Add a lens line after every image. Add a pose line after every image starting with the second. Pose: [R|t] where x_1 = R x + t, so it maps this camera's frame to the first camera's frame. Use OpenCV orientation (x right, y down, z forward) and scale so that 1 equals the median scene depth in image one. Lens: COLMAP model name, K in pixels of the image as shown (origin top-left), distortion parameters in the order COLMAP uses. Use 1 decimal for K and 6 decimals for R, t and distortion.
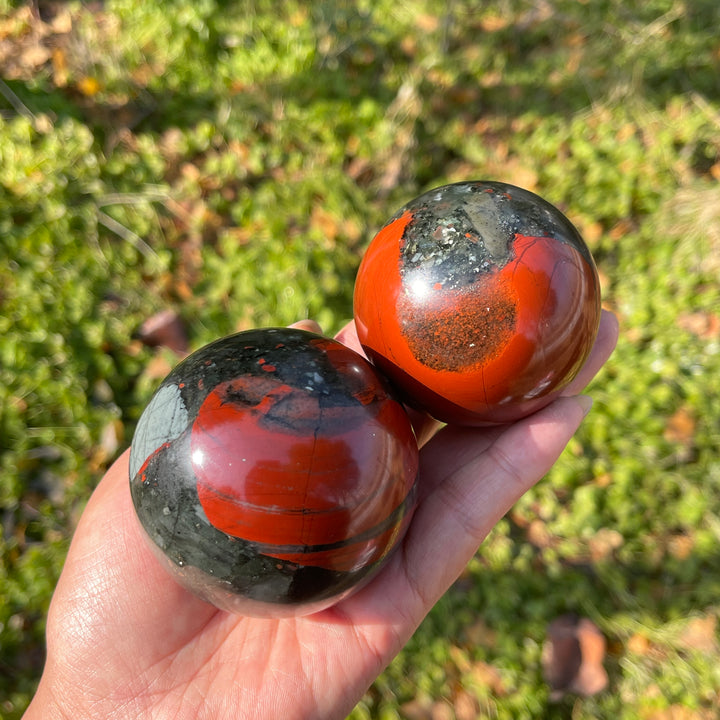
lens RADIAL K [[1095.5, 0, 370.4], [0, 1095.5, 360.1], [0, 0, 1]] dist [0.006724, 0.000000]
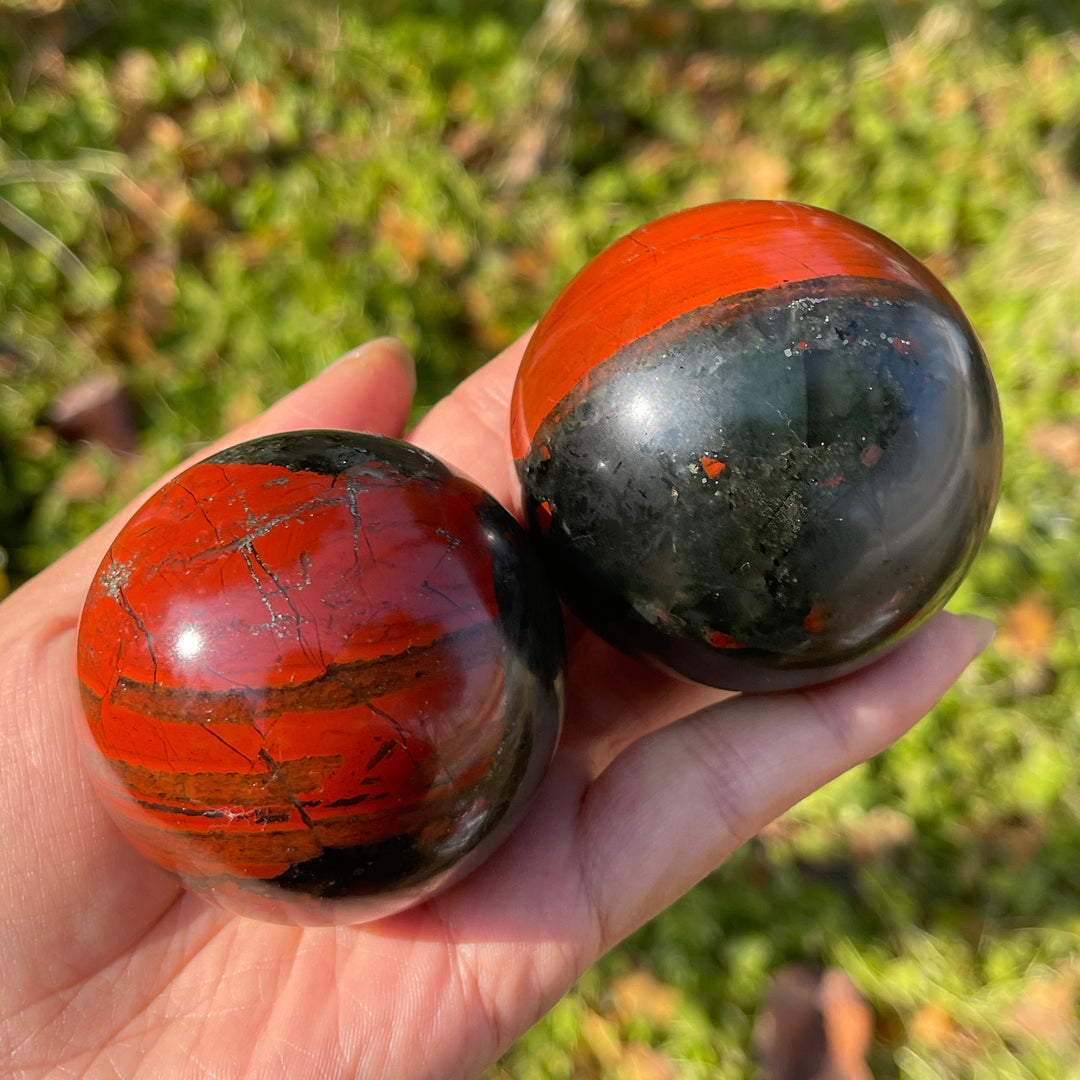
lens RADIAL K [[1643.2, 0, 545.0], [0, 1643.2, 533.5], [0, 0, 1]] dist [0.006724, 0.000000]
pose [[0.999035, 0.043518, 0.005872, 0.030872], [-0.043611, 0.998910, 0.016664, 0.008730], [-0.005140, -0.016904, 0.999844, 0.157751]]
